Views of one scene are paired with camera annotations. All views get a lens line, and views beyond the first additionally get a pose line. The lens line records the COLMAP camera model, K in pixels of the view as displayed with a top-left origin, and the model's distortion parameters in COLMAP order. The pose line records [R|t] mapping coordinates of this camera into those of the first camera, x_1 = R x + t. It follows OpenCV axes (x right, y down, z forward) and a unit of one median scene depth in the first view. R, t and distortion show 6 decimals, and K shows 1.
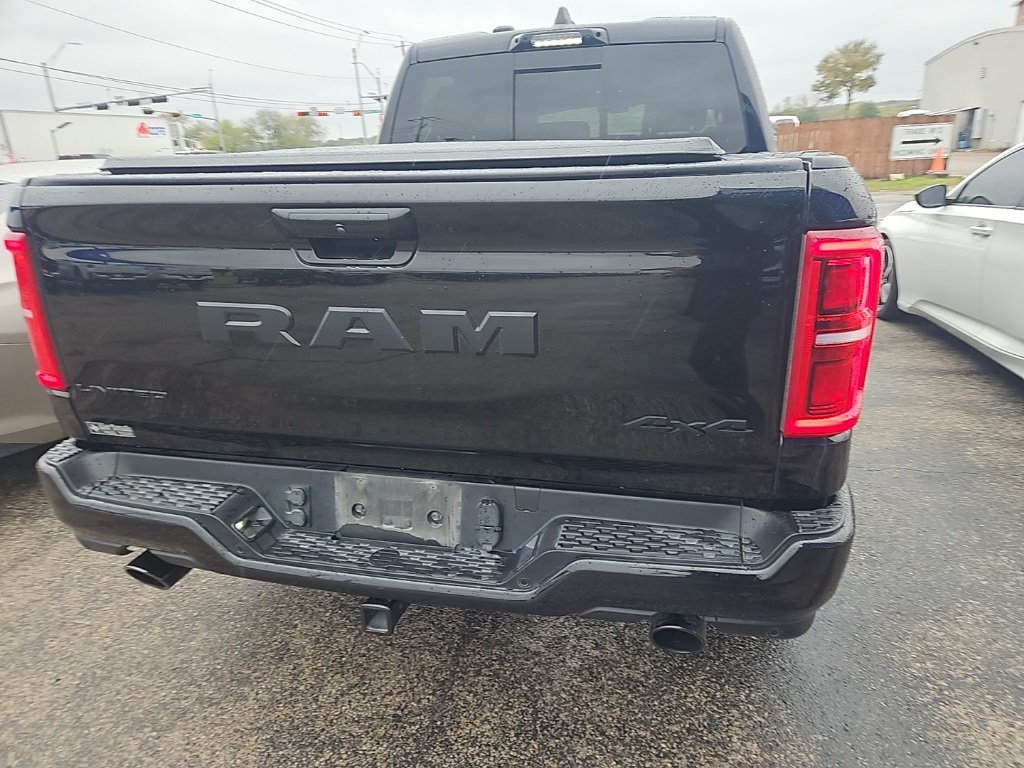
lens RADIAL K [[698.8, 0, 512.0], [0, 698.8, 384.0], [0, 0, 1]] dist [0.078077, -0.059444]
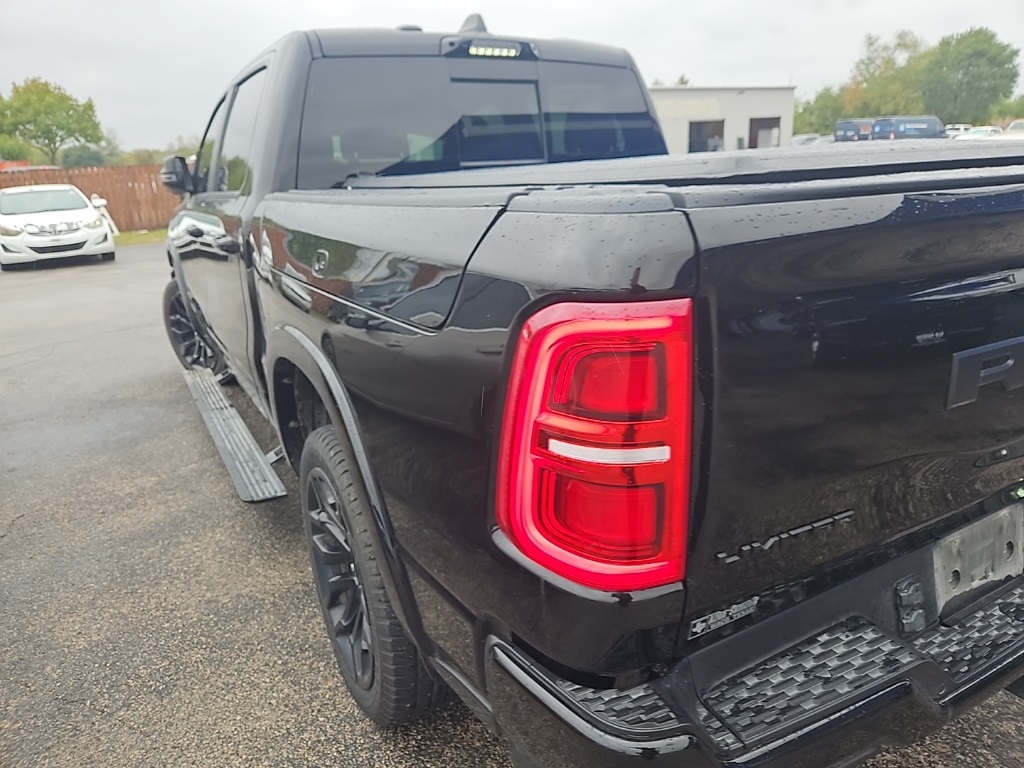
lens RADIAL K [[698.8, 0, 512.0], [0, 698.8, 384.0], [0, 0, 1]] dist [0.078077, -0.059444]
pose [[0.705907, -0.204546, 0.678127, -0.615515], [0.239760, 0.969881, 0.042967, -0.111703], [-0.666491, 0.132257, 0.733688, 0.393157]]
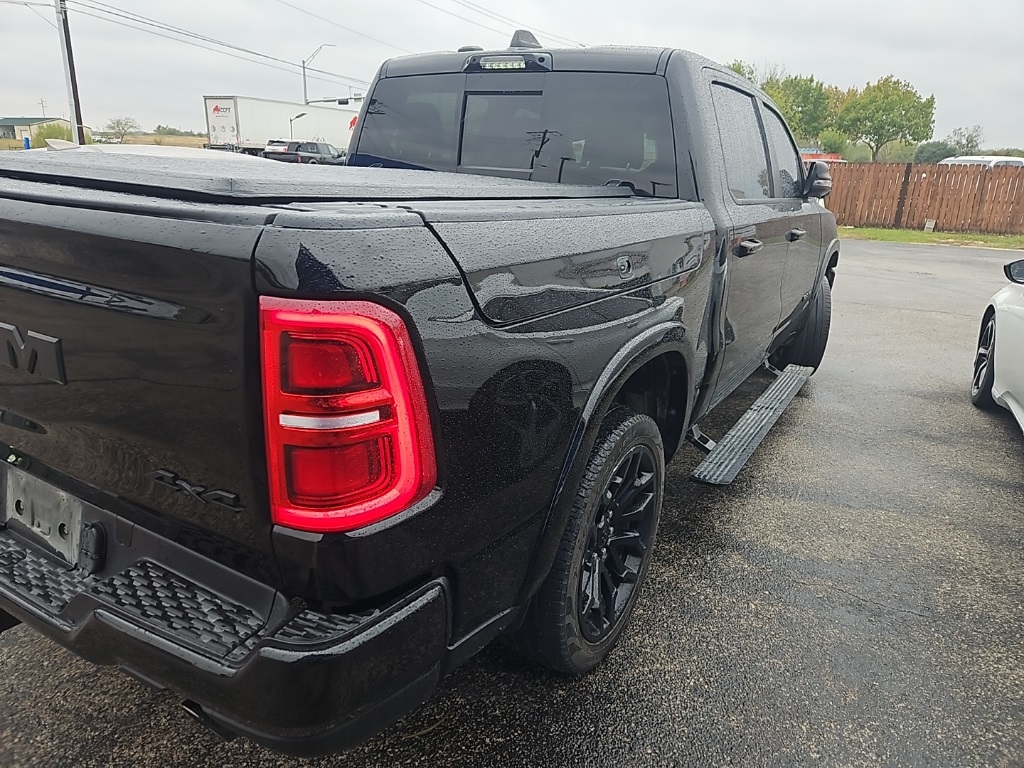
lens RADIAL K [[696.5, 0, 506.9], [0, 696.5, 369.1], [0, 0, 1]] dist [0.039443, -0.001780]
pose [[0.954890, 0.159721, -0.250349, 0.375974], [-0.166934, 0.985938, -0.007707, -0.069105], [0.245597, 0.049151, 0.968125, 0.099743]]
